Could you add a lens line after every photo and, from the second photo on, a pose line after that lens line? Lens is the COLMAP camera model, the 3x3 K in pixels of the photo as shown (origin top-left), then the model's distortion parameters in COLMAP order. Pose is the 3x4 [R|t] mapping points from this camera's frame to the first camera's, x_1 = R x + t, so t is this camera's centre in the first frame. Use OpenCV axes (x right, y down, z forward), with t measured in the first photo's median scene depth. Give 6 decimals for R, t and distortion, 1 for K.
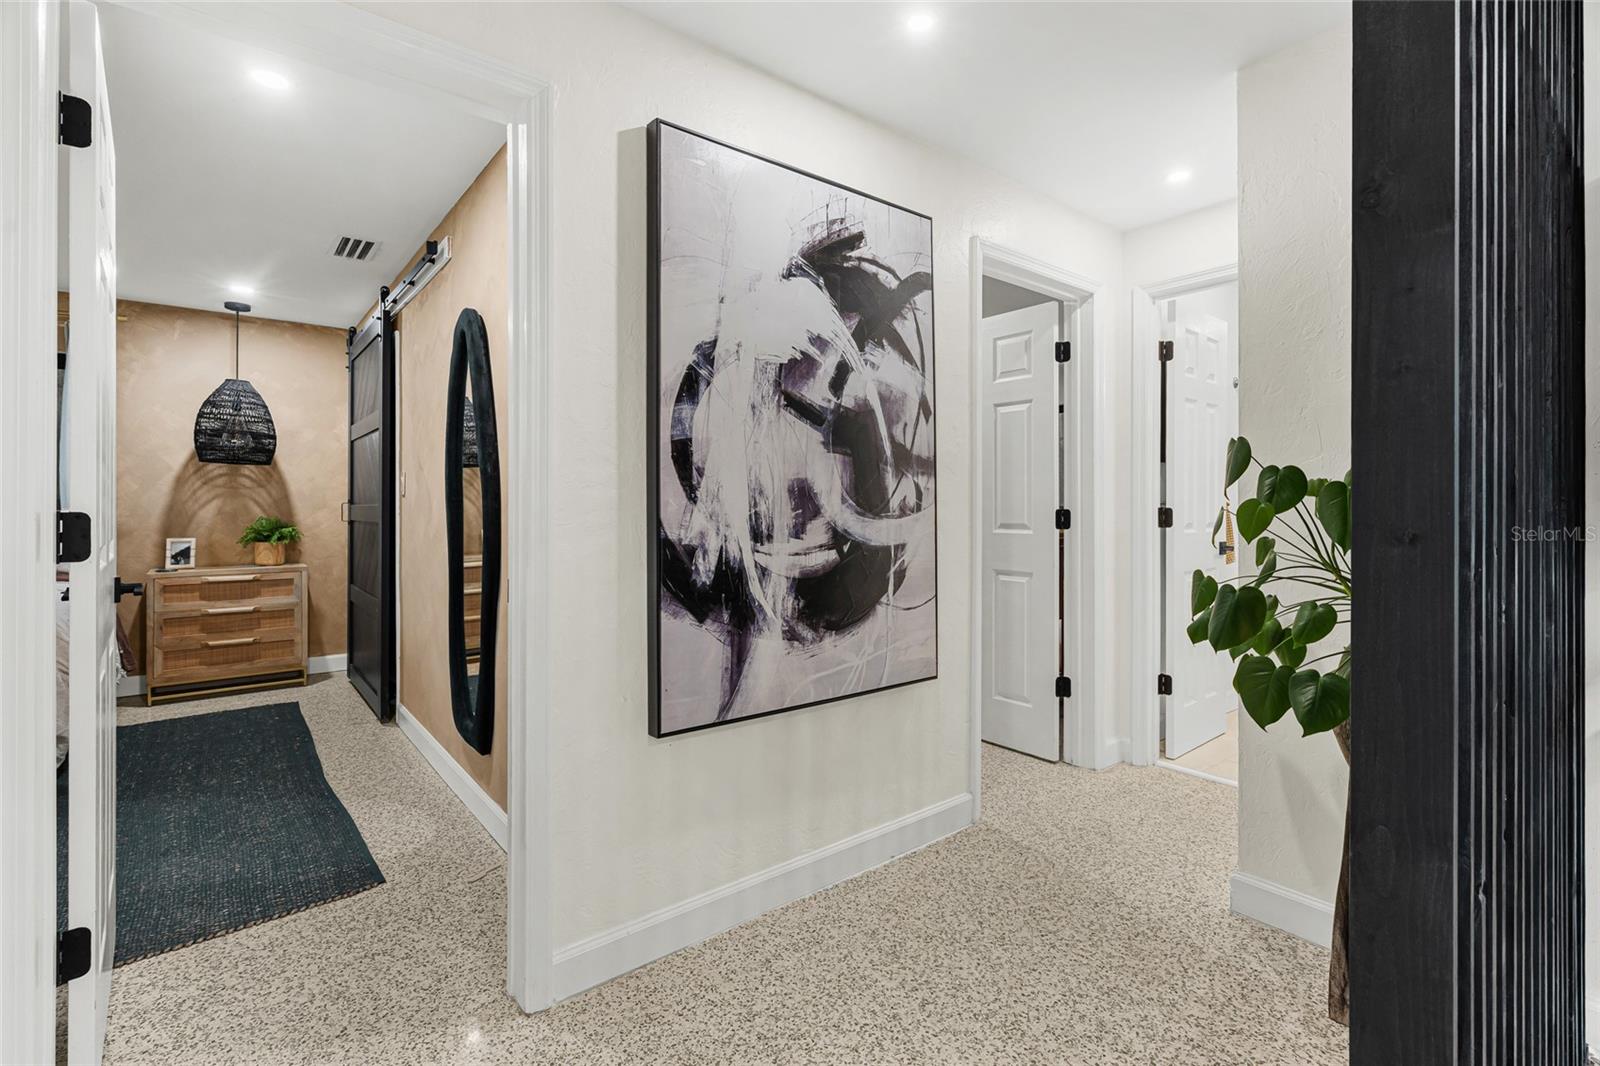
lens RADIAL K [[733.1, 0, 796.7], [0, 733.1, 504.4], [0, 0, 1]] dist [-0.001578, 0.000656]
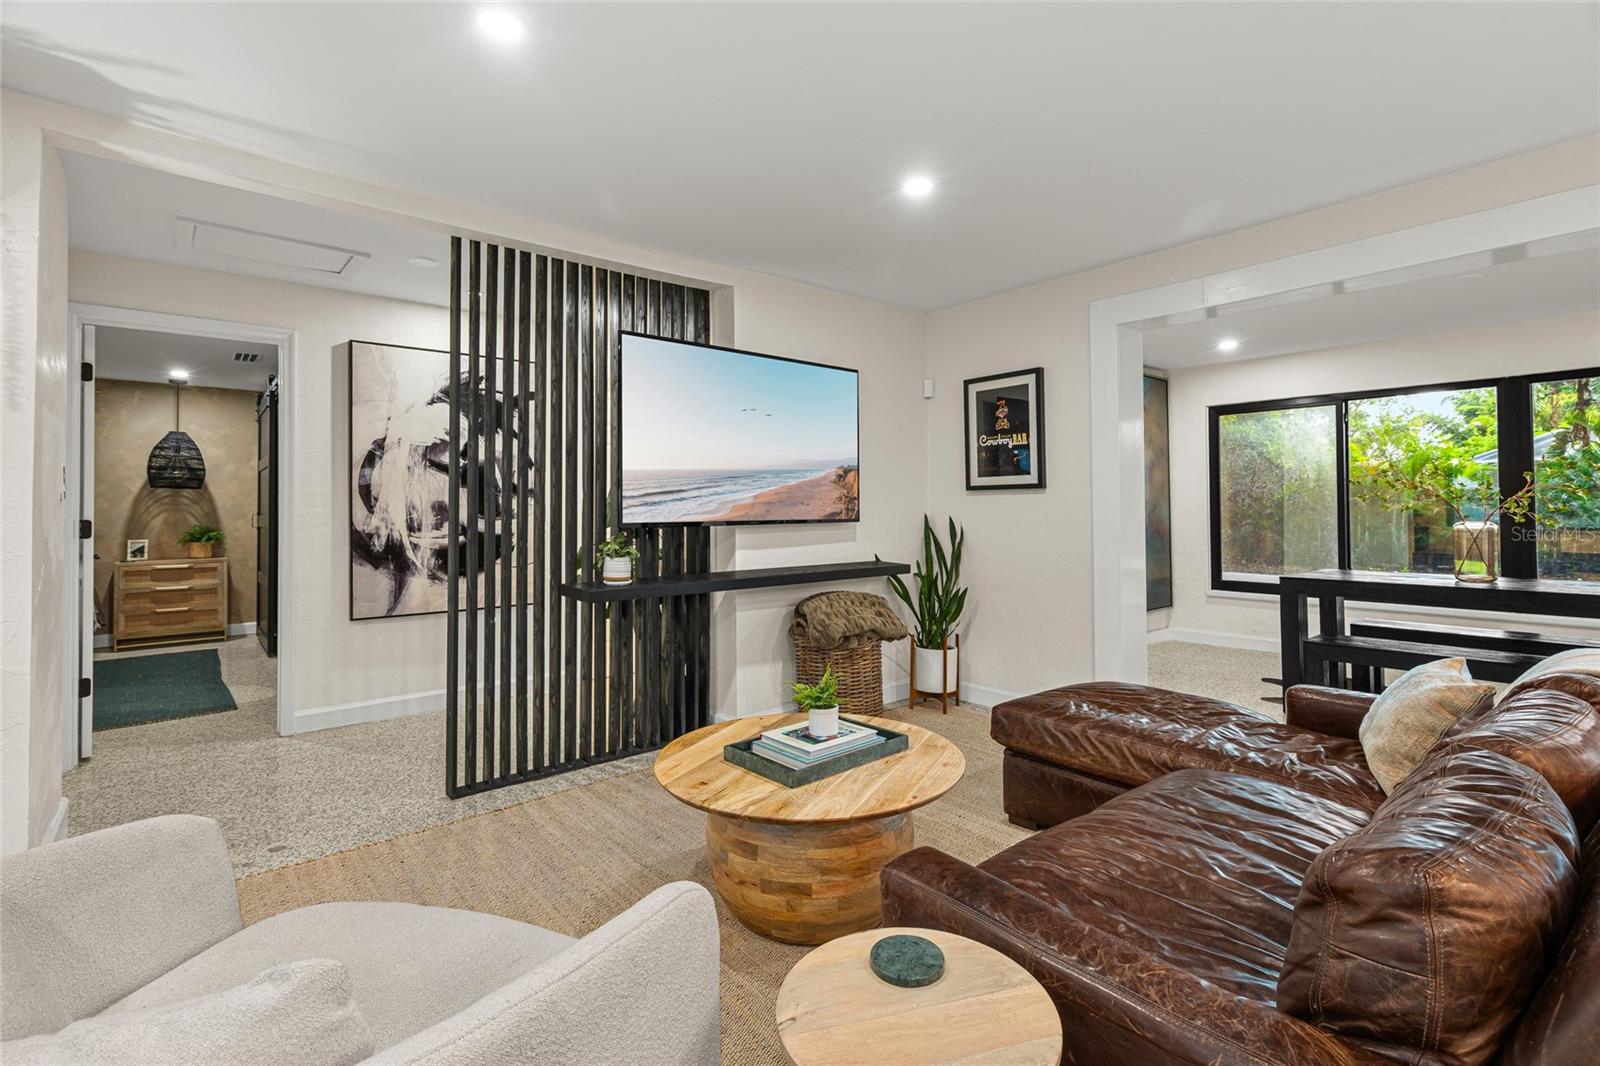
lens RADIAL K [[735.3, 0, 795.4], [0, 735.3, 497.9], [0, 0, 1]] dist [0.000097, 0.000161]
pose [[0.999730, -0.009139, 0.021382, 0.444960], [0.009518, 0.999798, -0.017704, 0.000853], [-0.021216, 0.017903, 0.999615, -0.501543]]
